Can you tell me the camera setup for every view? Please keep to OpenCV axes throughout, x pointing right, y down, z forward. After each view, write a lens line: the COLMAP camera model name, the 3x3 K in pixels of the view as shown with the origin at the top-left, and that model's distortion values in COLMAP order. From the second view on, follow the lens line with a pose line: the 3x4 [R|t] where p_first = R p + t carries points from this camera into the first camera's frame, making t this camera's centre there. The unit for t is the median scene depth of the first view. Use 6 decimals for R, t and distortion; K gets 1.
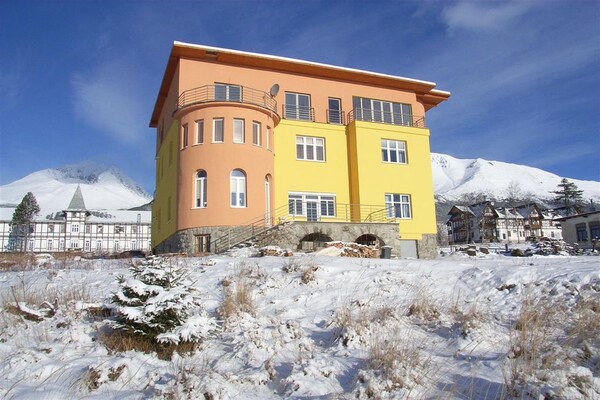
lens RADIAL K [[525.8, 0, 286.7], [0, 525.8, 165.7], [0, 0, 1]] dist [-0.007836, -0.001415]
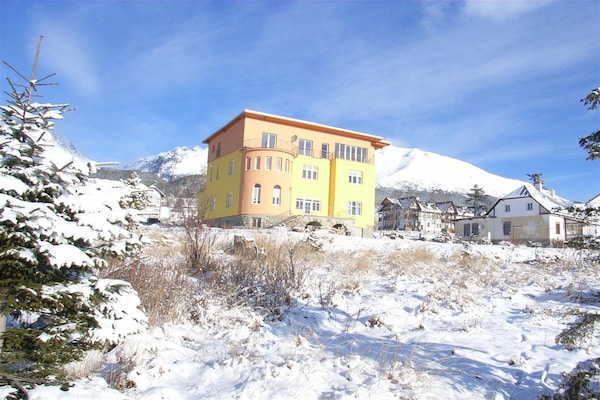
lens RADIAL K [[534.4, 0, 300.0], [0, 534.4, 200.0], [0, 0, 1]] dist [0.094606, 0.001640]
pose [[0.985598, 0.081240, 0.148312, -0.234068], [-0.097312, 0.989749, 0.104531, -0.119879], [-0.138300, -0.117458, 0.983401, -0.731209]]
